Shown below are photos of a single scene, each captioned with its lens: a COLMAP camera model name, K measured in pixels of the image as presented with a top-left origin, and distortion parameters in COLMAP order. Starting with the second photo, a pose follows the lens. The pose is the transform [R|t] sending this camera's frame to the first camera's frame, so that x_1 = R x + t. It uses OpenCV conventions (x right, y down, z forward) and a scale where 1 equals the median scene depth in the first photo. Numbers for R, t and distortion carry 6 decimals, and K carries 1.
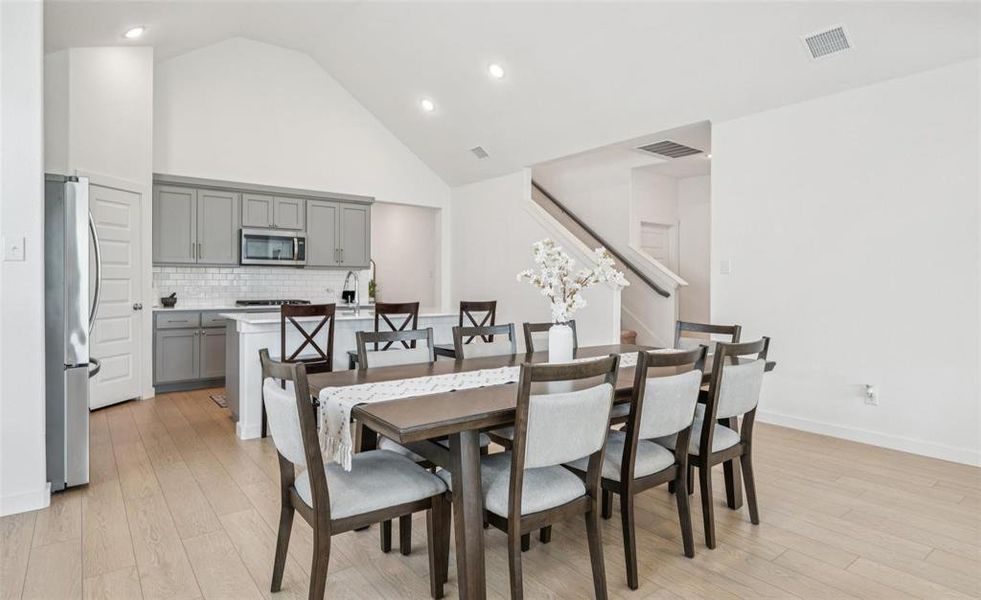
lens RADIAL K [[518.9, 0, 520.8], [0, 518.9, 281.9], [0, 0, 1]] dist [-0.004222, -0.000353]
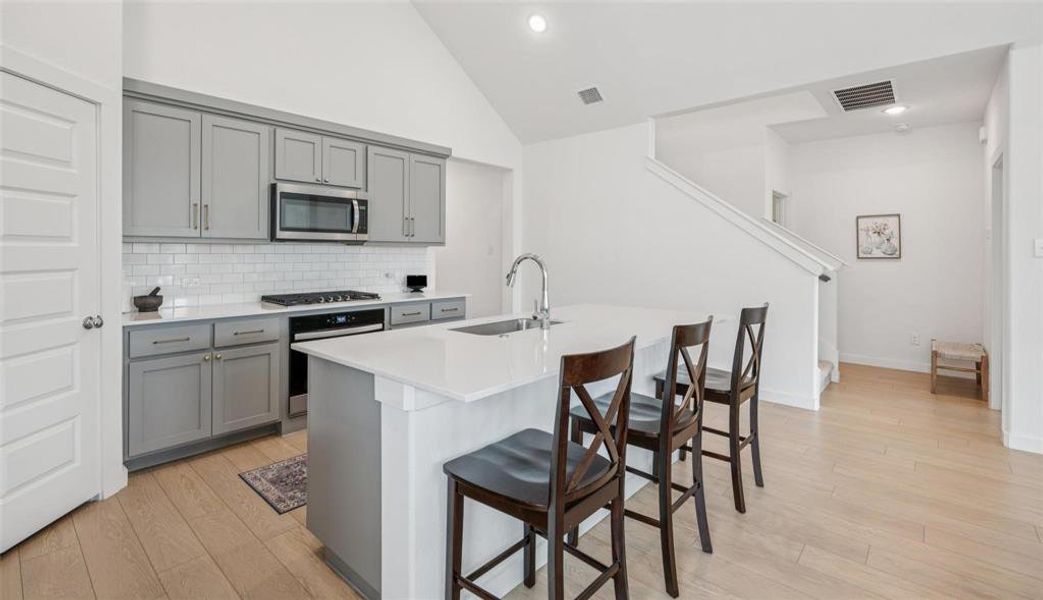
lens RADIAL K [[470.9, 0, 562.1], [0, 470.9, 250.2], [0, 0, 1]] dist [-0.011784, -0.000800]
pose [[0.984021, -0.000731, 0.178050, -0.296101], [0.001760, 0.999983, -0.005622, -0.016801], [-0.178043, 0.005845, 0.984005, 0.376198]]
